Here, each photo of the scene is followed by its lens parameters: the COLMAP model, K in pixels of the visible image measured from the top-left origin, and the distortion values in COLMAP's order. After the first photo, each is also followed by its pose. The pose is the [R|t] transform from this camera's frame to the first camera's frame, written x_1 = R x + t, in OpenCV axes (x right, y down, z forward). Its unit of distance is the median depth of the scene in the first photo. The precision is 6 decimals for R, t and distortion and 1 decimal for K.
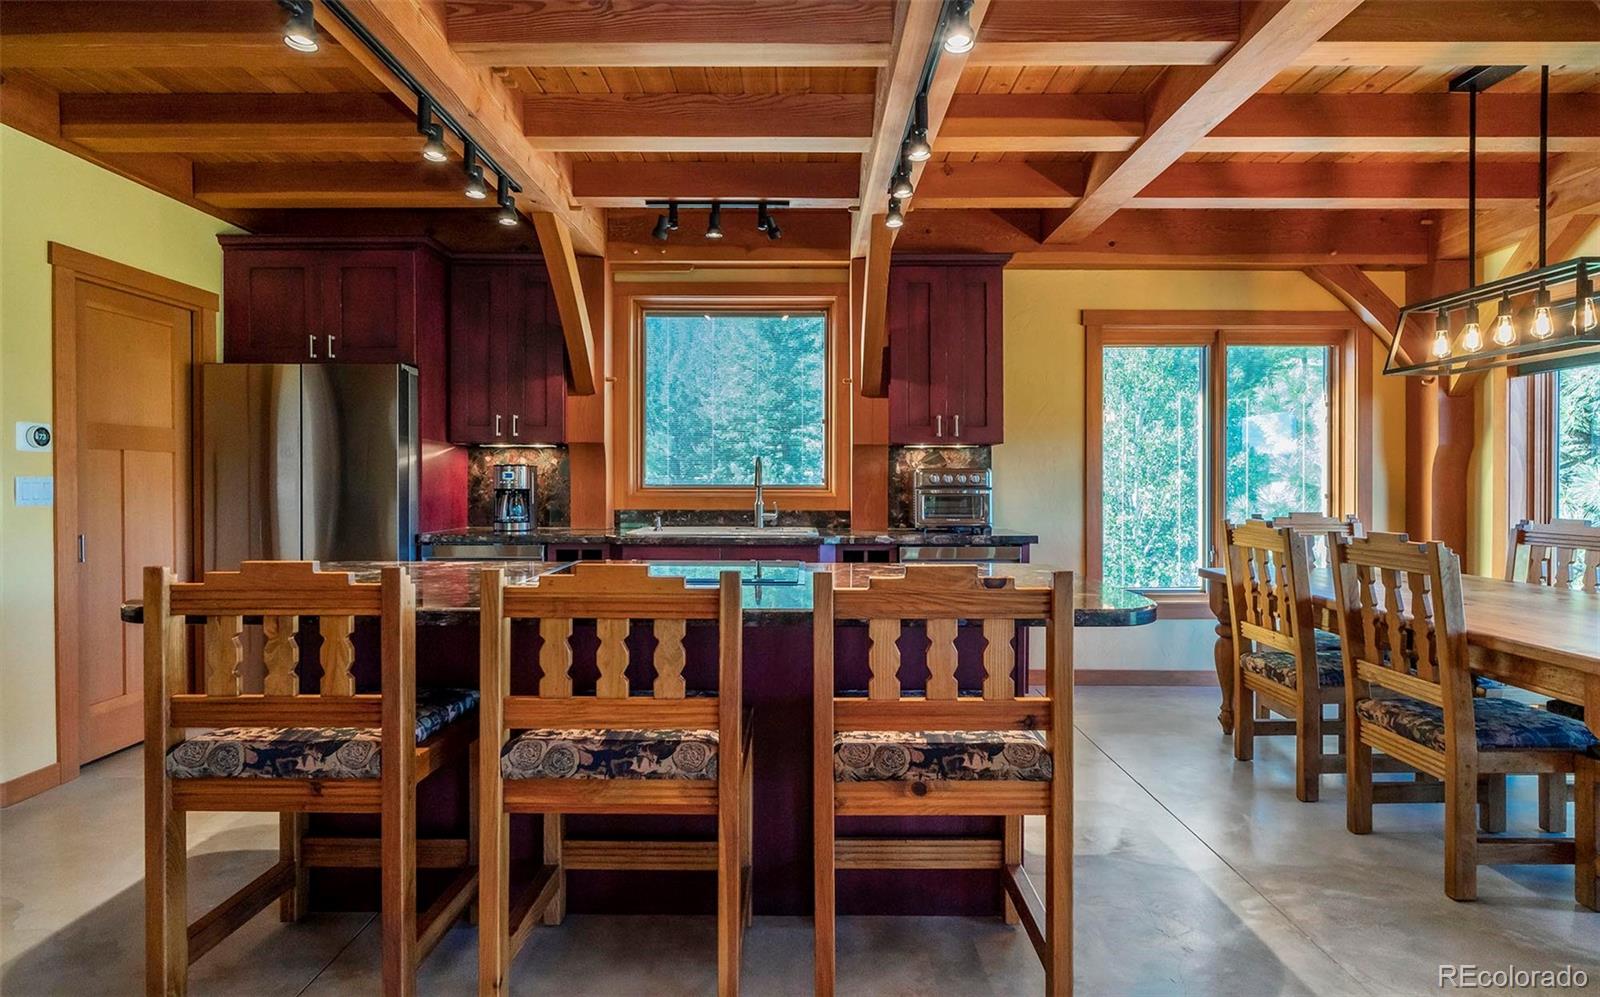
lens RADIAL K [[864.5, 0, 782.0], [0, 864.5, 486.6], [0, 0, 1]] dist [-0.001616, -0.000226]
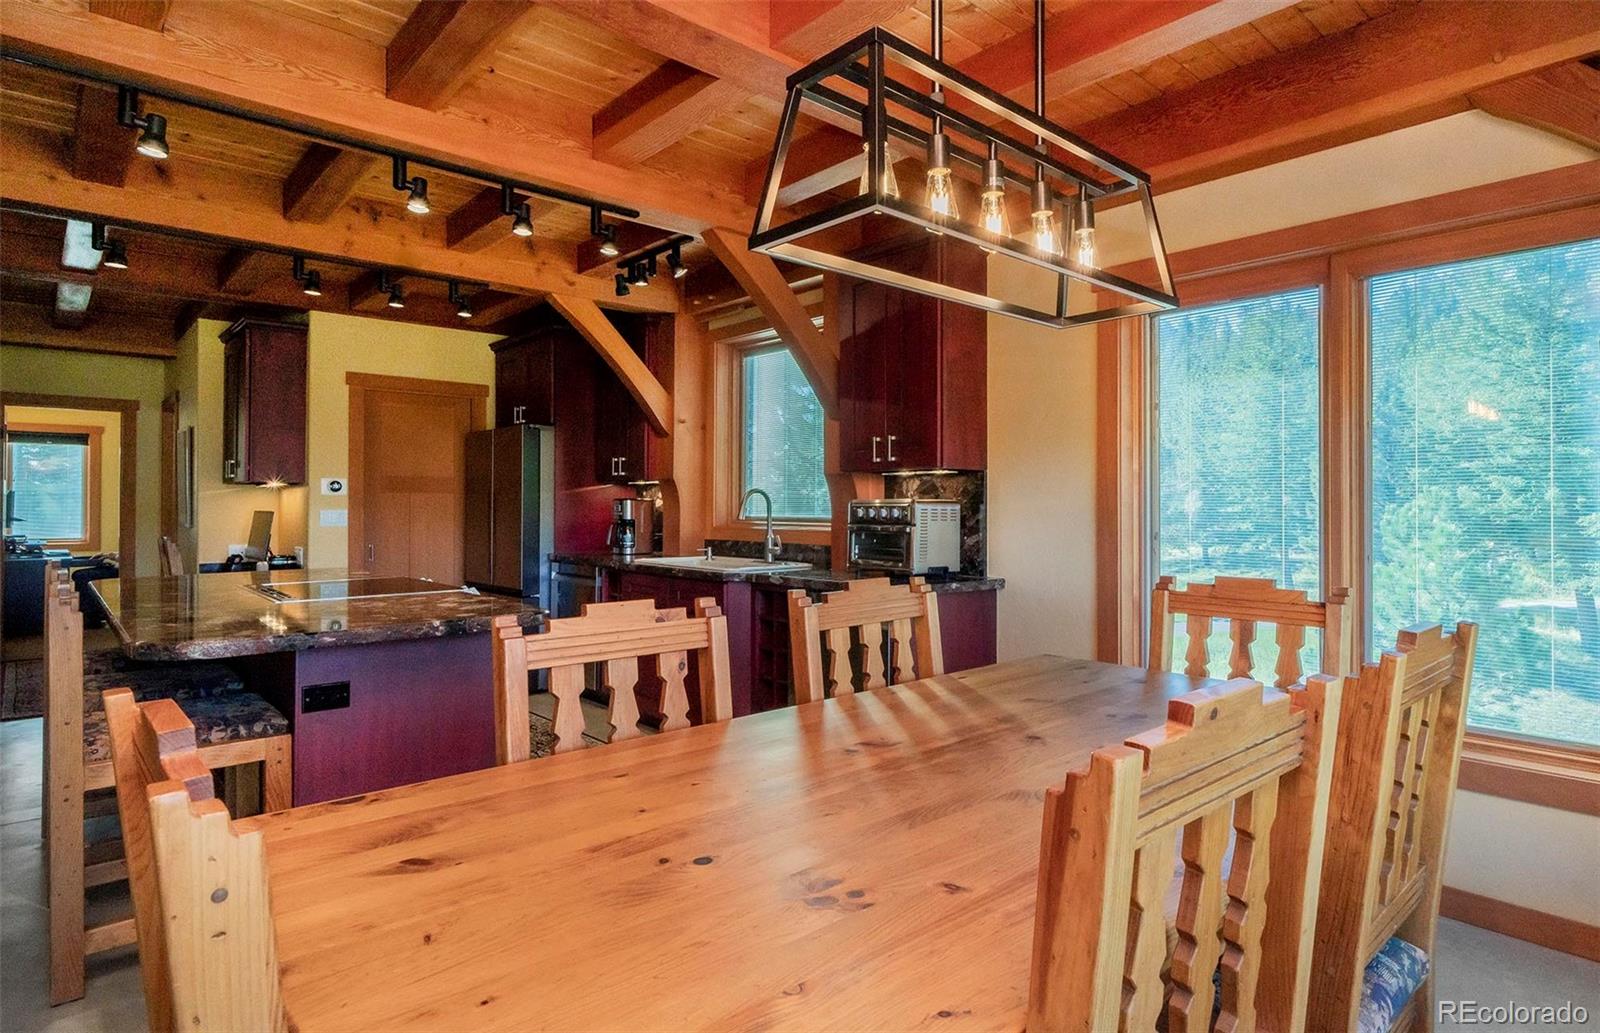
lens RADIAL K [[875.7, 0, 800.9], [0, 875.7, 501.8], [0, 0, 1]] dist [0.000521, -0.000301]
pose [[0.663854, -0.005335, -0.747843, 1.014190], [-0.007485, 0.999877, -0.013778, -0.009816], [0.747825, 0.014745, 0.663733, 0.517367]]
